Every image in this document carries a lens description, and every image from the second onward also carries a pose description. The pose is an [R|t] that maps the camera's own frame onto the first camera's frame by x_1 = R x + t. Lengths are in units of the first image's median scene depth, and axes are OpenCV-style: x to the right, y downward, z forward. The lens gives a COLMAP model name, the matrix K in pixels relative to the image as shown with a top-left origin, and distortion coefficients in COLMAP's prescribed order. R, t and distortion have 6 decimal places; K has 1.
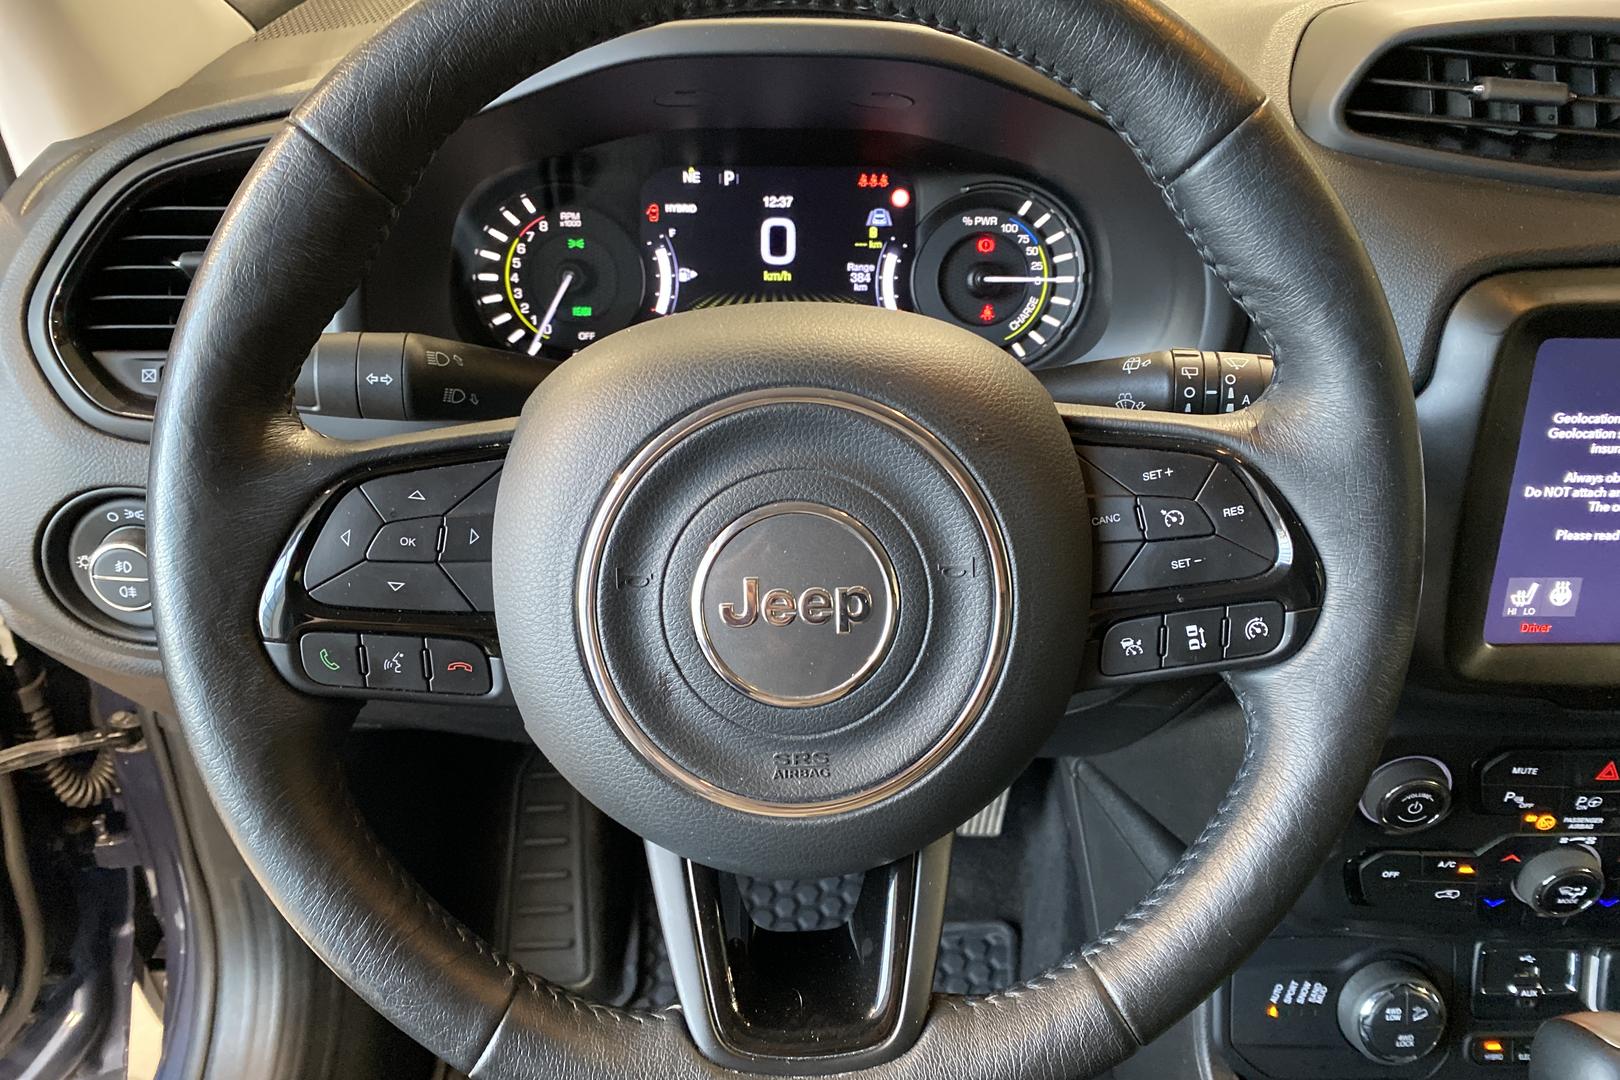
lens RADIAL K [[1222.5, 0, 810.0], [0, 1222.5, 540.0], [0, 0, 1]] dist [0.002462, -0.002634]
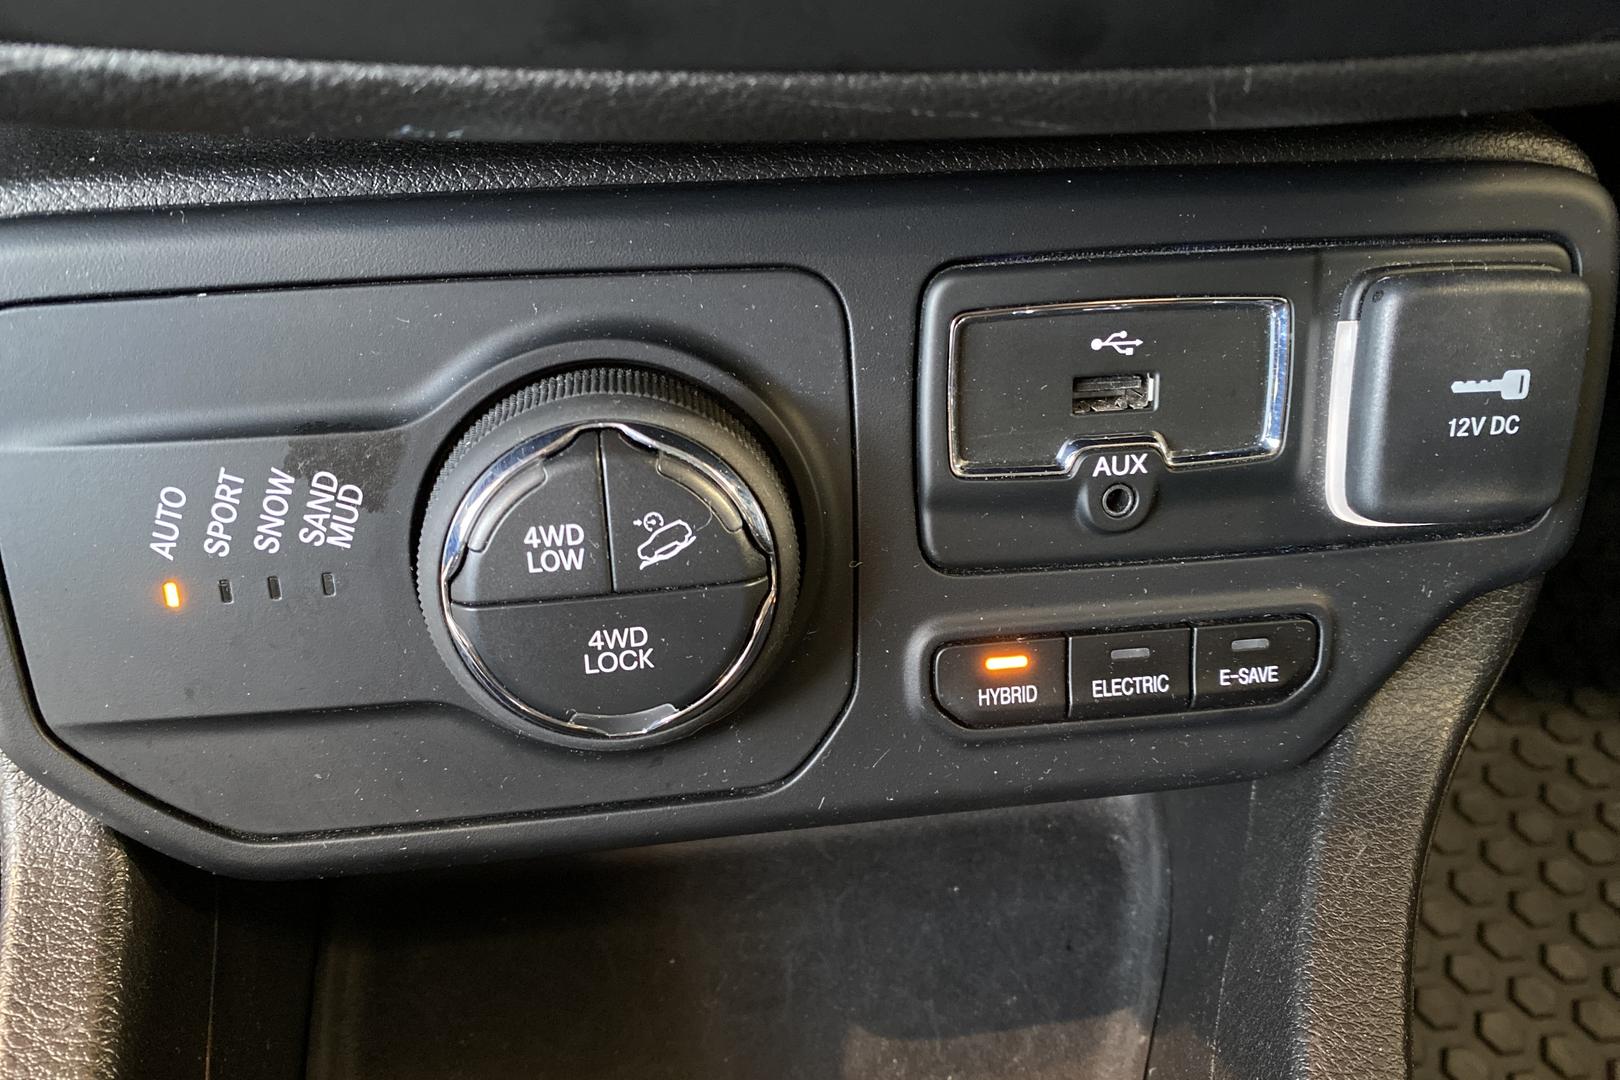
lens RADIAL K [[1259.8, 0, 810.0], [0, 1259.8, 540.0], [0, 0, 1]] dist [-0.044811, -0.000373]
pose [[0.993635, -0.066417, 0.090981, 0.505212], [0.050573, 0.984736, 0.166545, 0.346321], [-0.100654, -0.160884, 0.981827, 0.745600]]
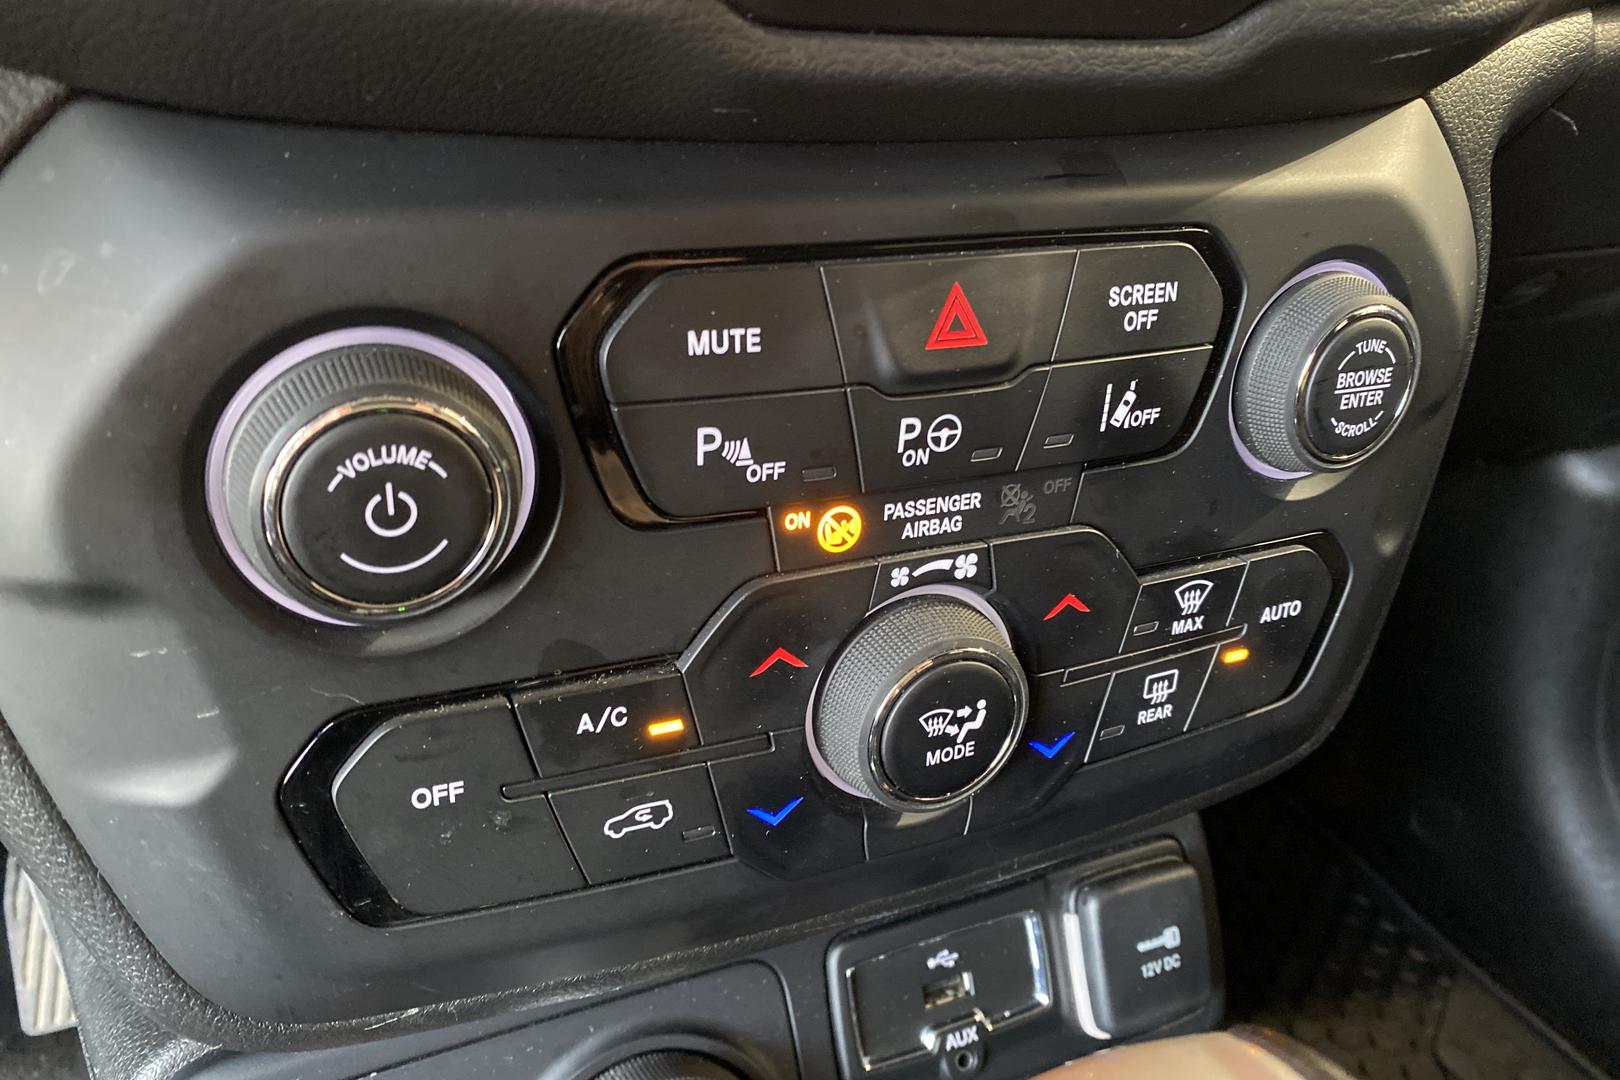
lens RADIAL K [[1222.5, 0, 810.0], [0, 1222.5, 540.0], [0, 0, 1]] dist [0.002462, -0.002634]
pose [[0.909405, -0.146638, 0.389204, 0.406915], [0.195782, 0.976552, -0.089529, 0.232389], [-0.366950, 0.157617, 0.916790, 0.609903]]
